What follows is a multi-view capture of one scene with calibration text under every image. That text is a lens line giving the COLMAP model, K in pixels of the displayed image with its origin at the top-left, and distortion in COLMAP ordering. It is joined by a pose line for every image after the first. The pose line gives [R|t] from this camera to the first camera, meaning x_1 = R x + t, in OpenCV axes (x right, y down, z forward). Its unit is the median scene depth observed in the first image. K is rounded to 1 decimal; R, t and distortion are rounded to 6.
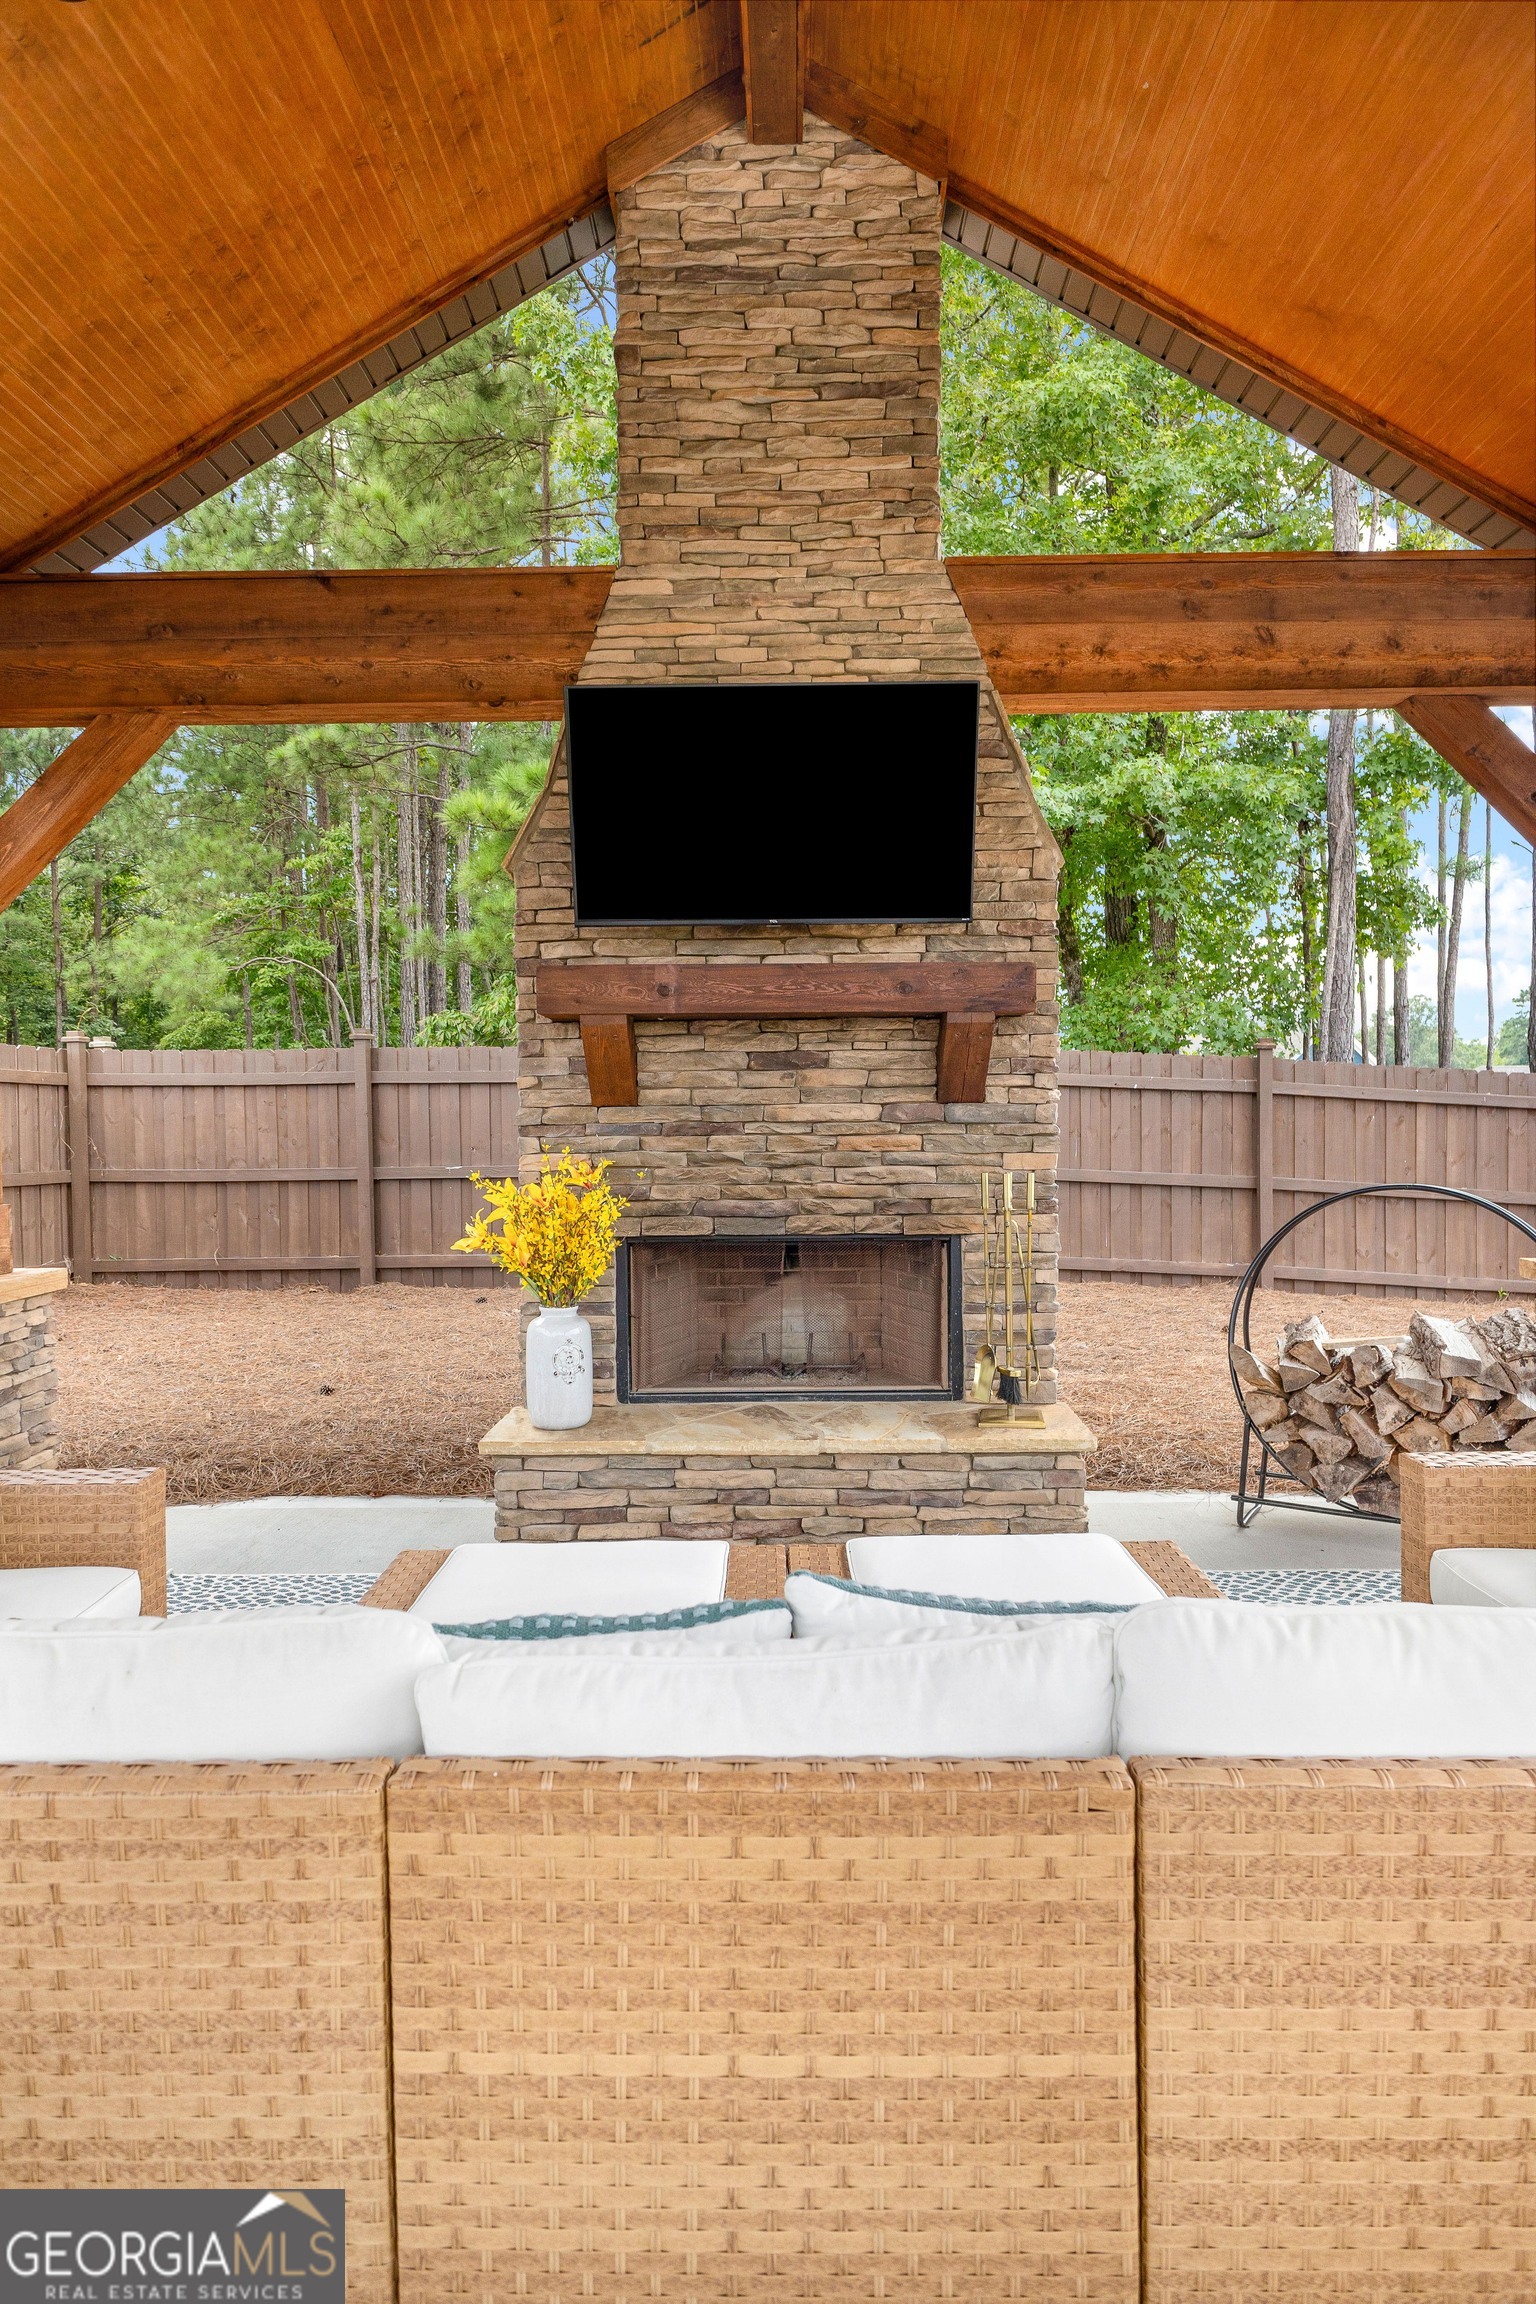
lens RADIAL K [[1400.0, 0, 767.9], [0, 1400.0, 1144.4], [0, 0, 1]] dist [0.007371, -0.005367]
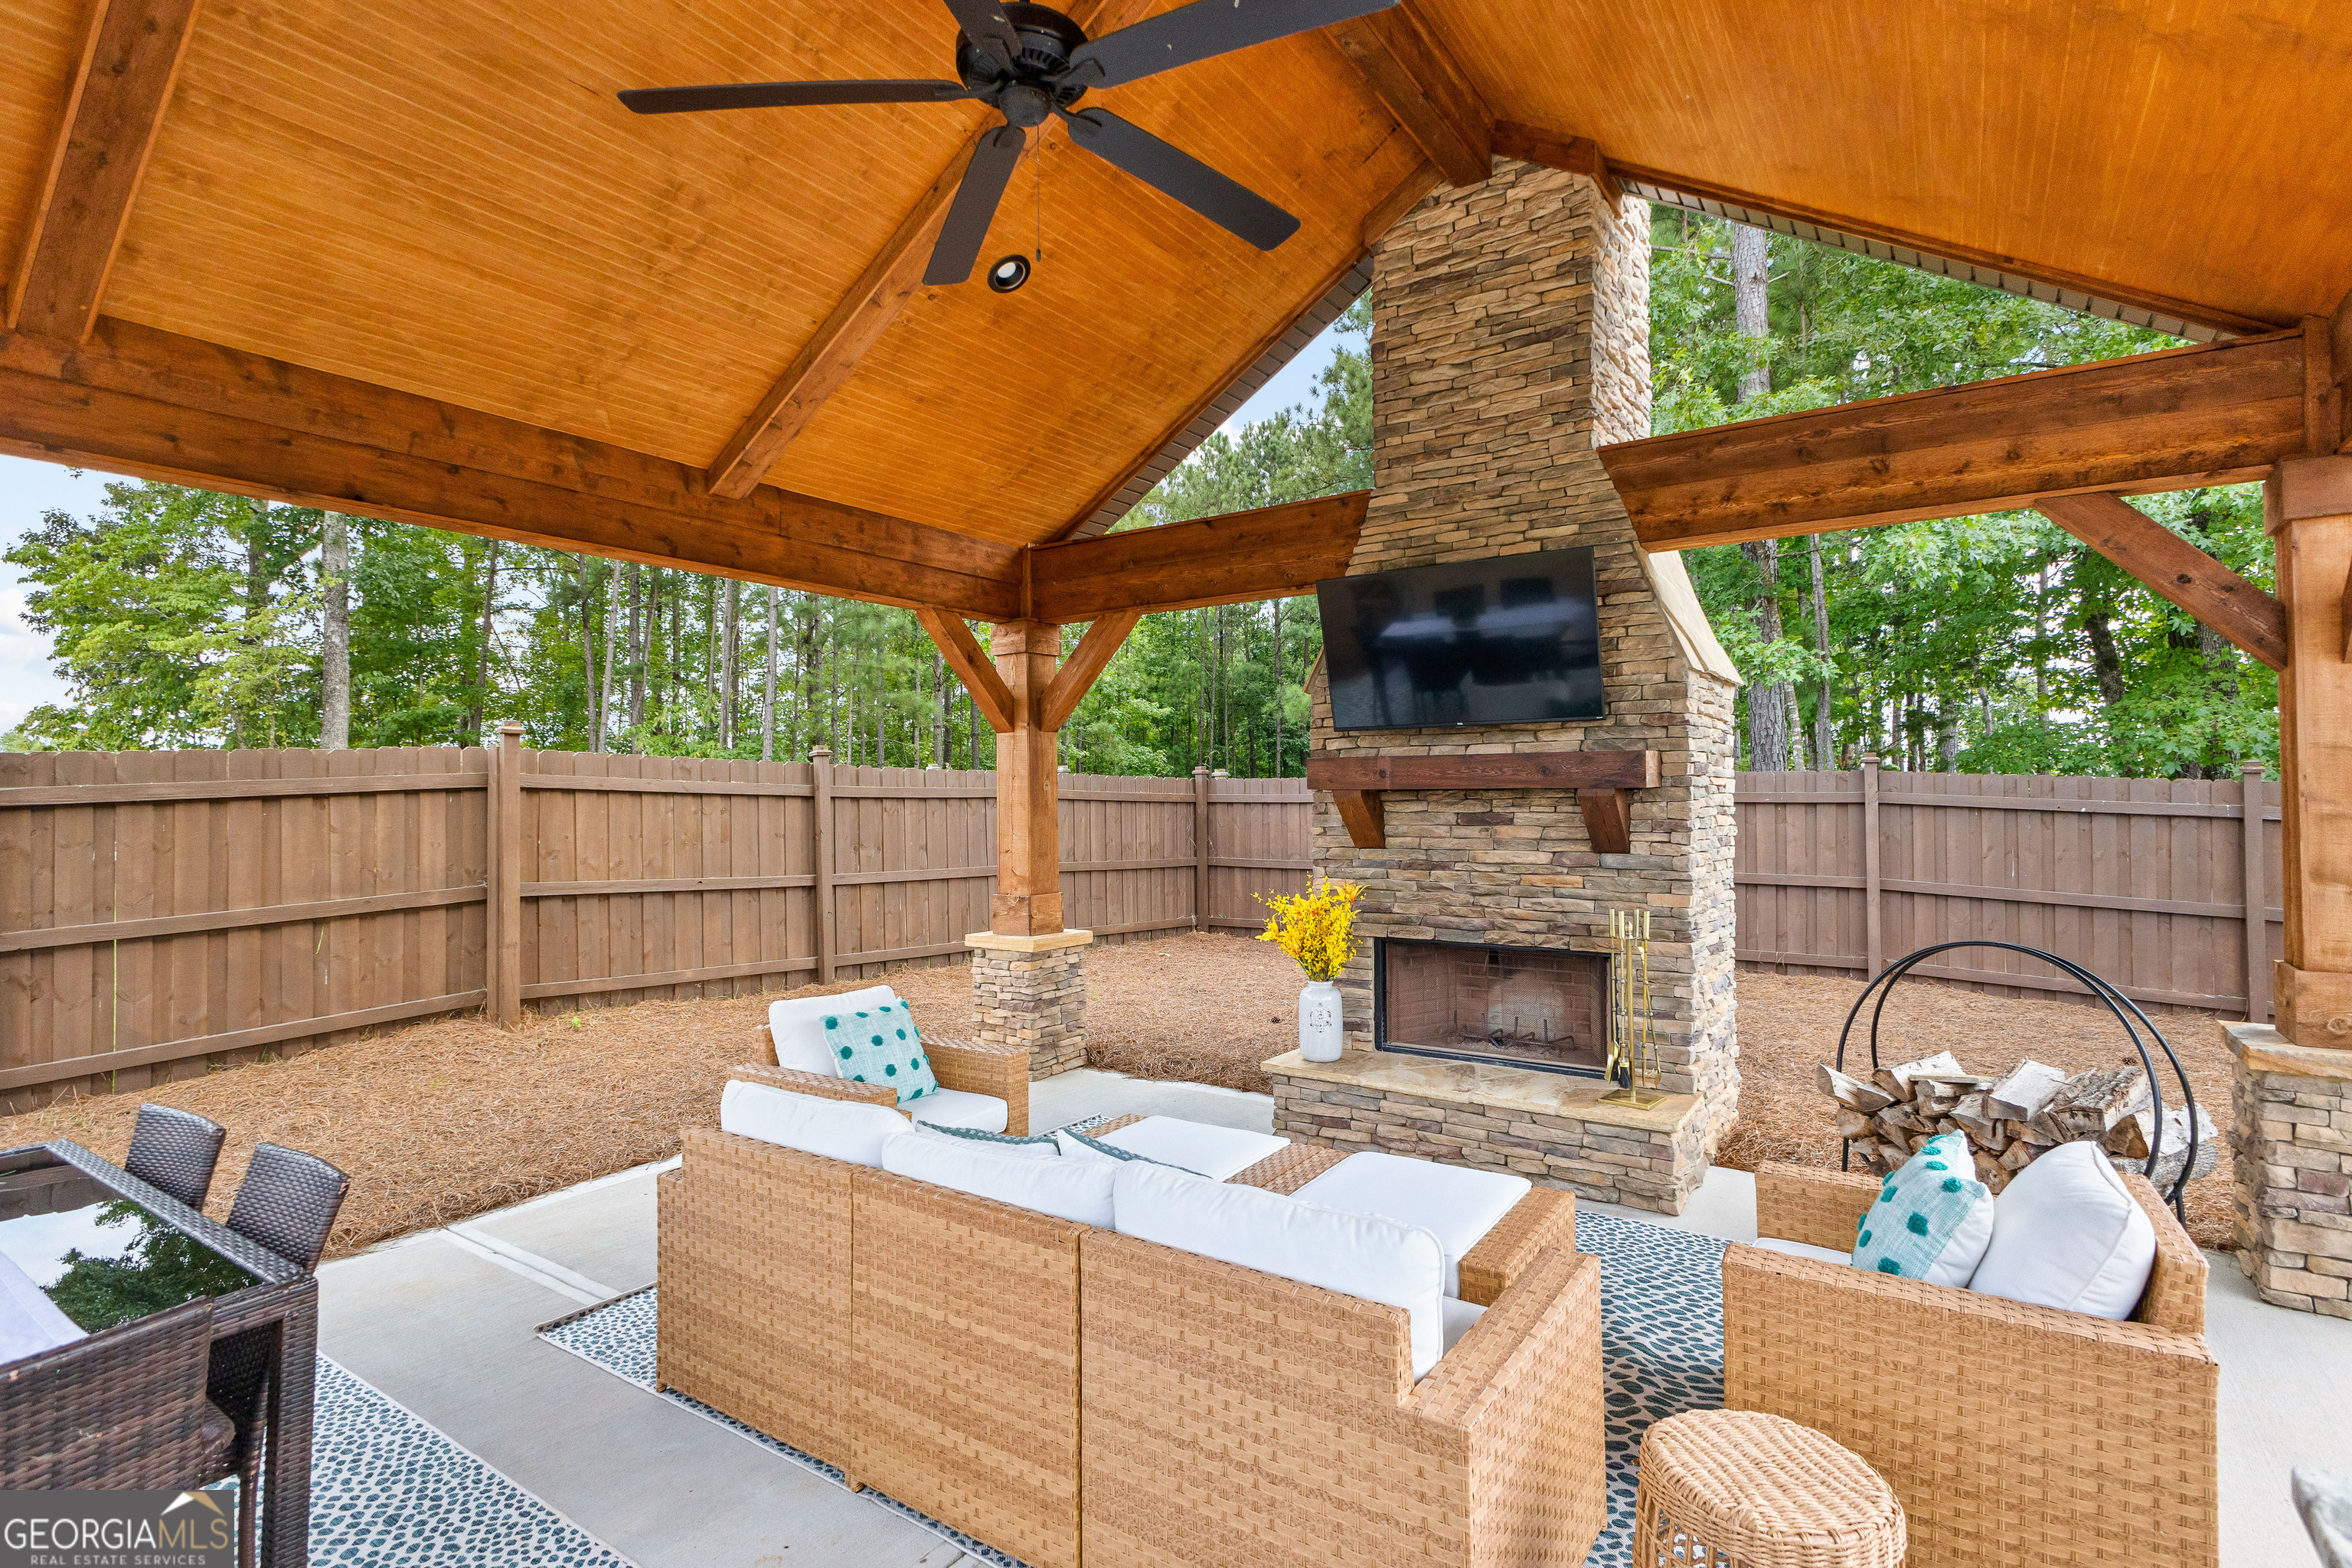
lens RADIAL K [[1136.2, 0, 1172.1], [0, 1136.2, 783.7], [0, 0, 1]] dist [0.009964, 0.001573]
pose [[0.833246, -0.003933, -0.552888, 0.388546], [-0.015284, 0.999429, -0.030144, -0.057019], [0.552691, 0.033567, 0.832710, -0.123107]]
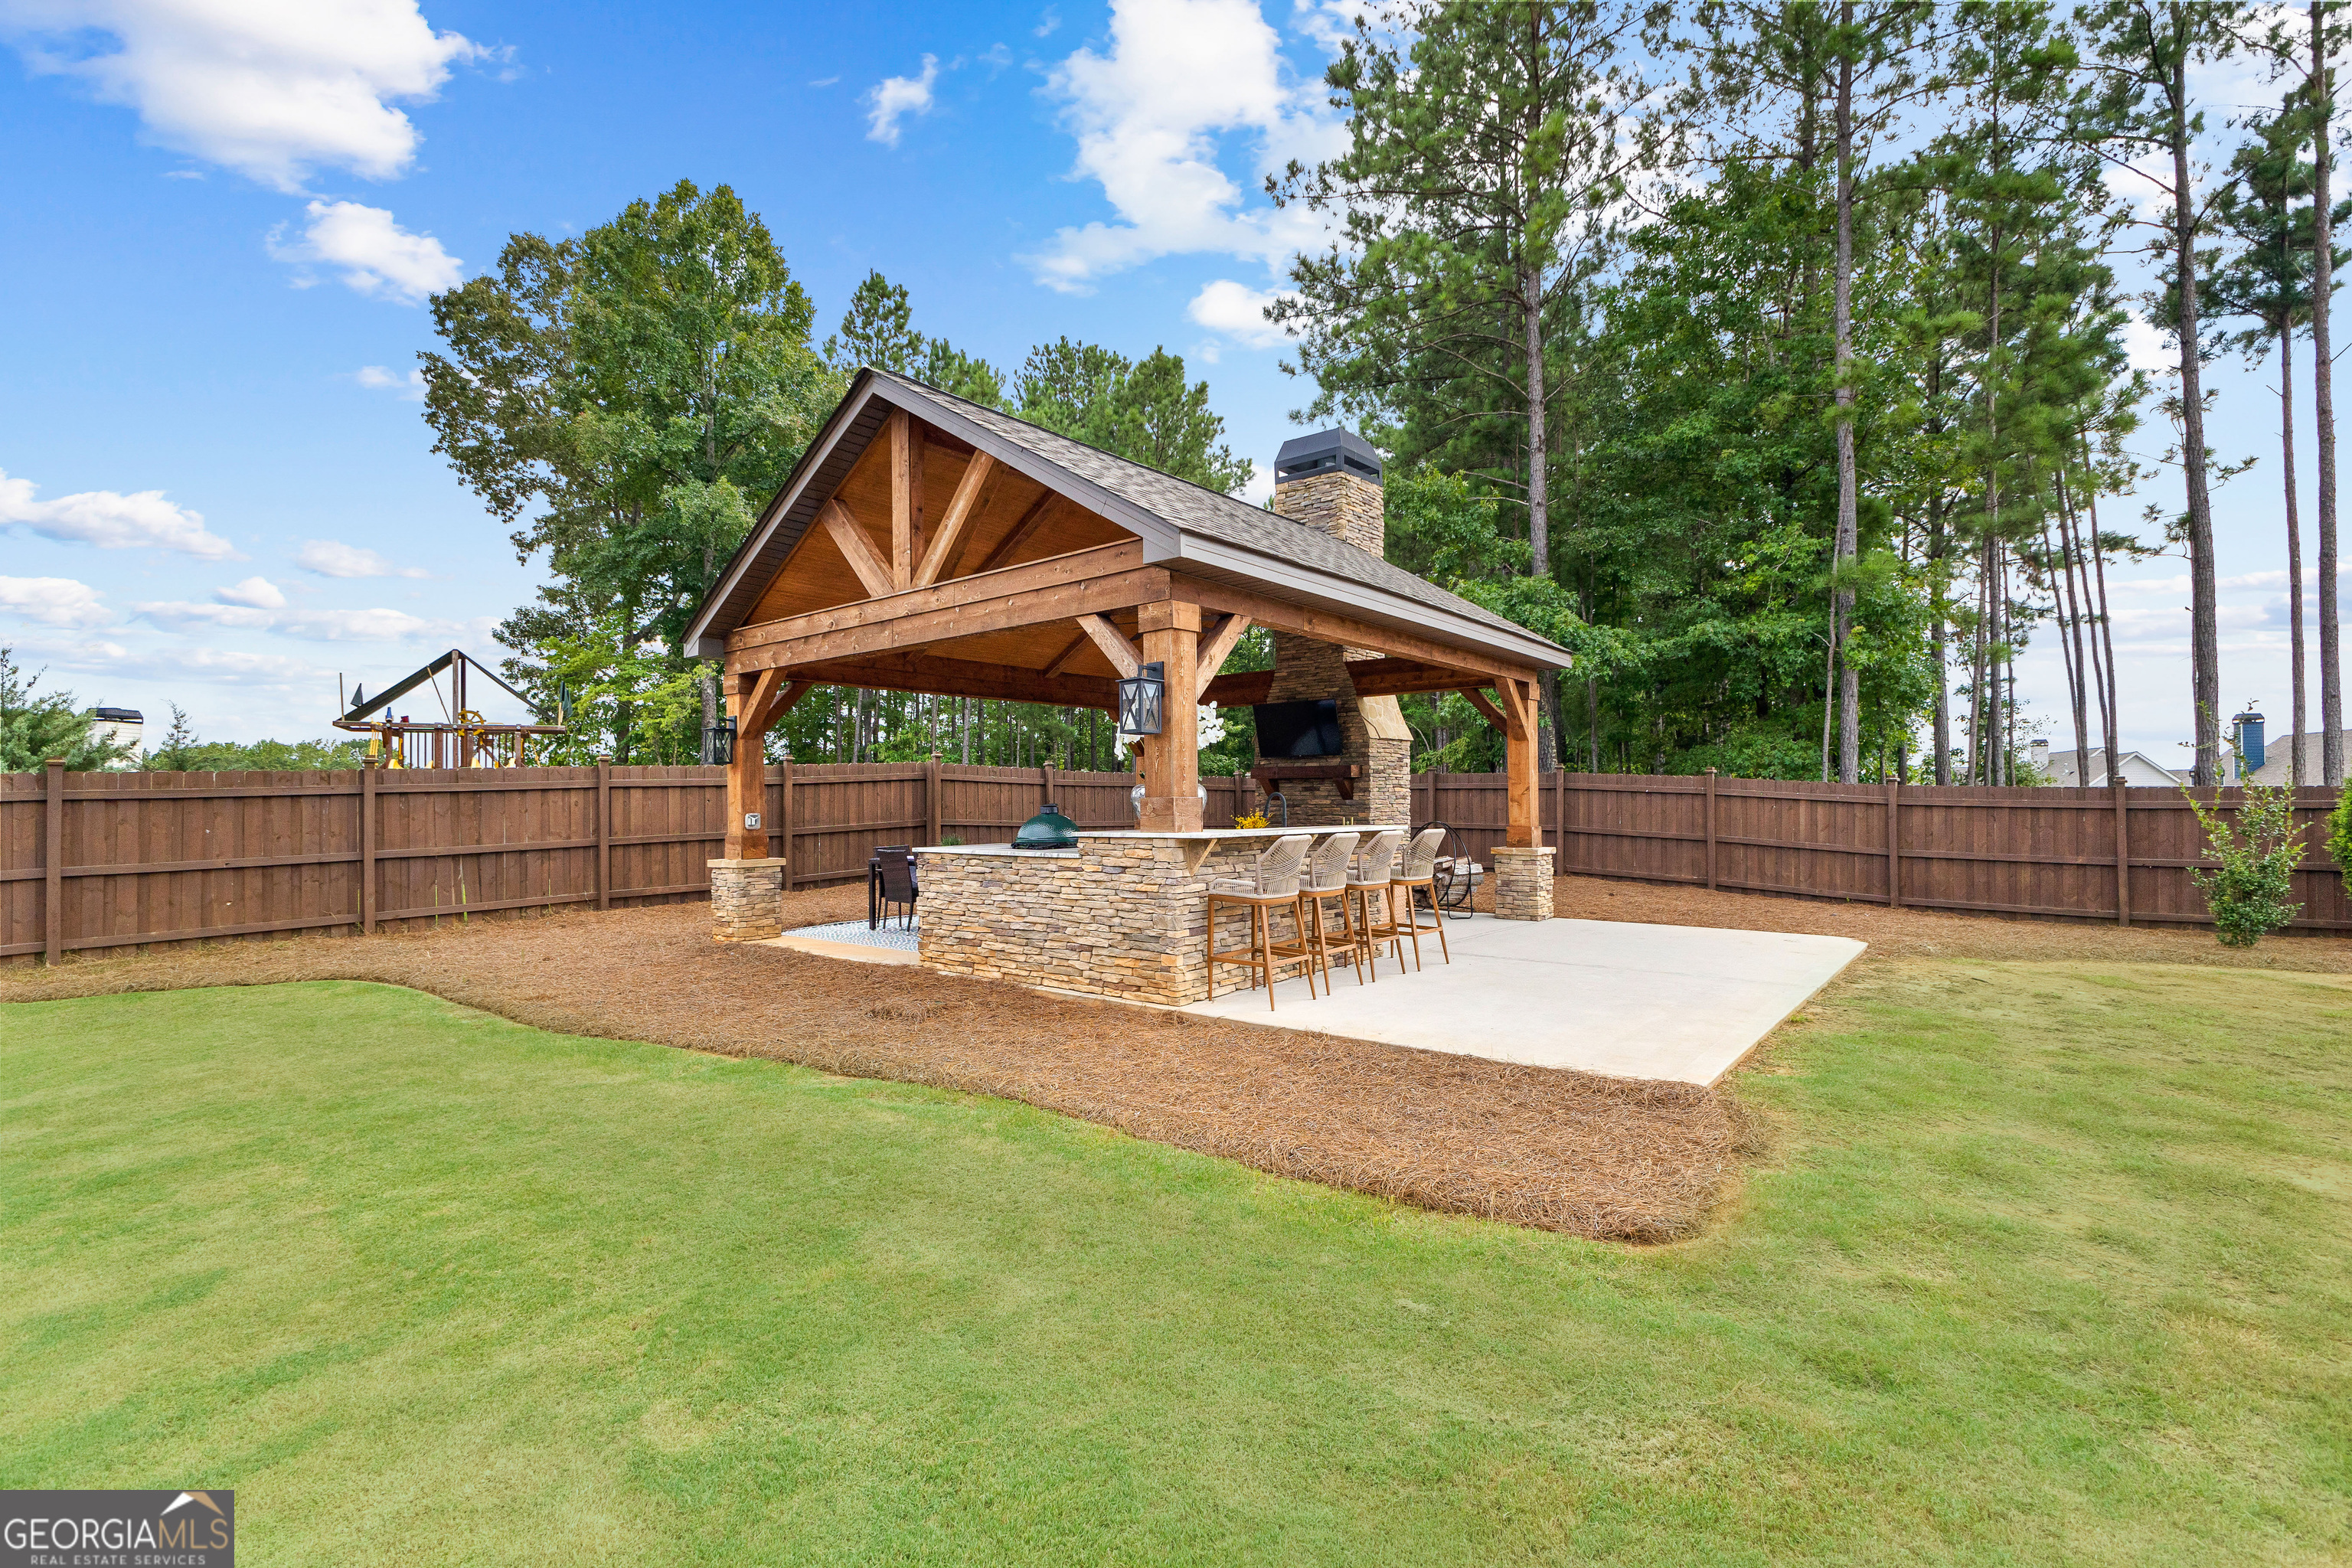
lens RADIAL K [[1044.8, 0, 1162.4], [0, 1044.8, 792.0], [0, 0, 1]] dist [-0.006732, -0.000642]
pose [[0.778422, 0.001735, -0.627739, 1.579904], [-0.020436, 0.999536, -0.022578, 0.025252], [0.627409, 0.030404, 0.778096, -1.610237]]
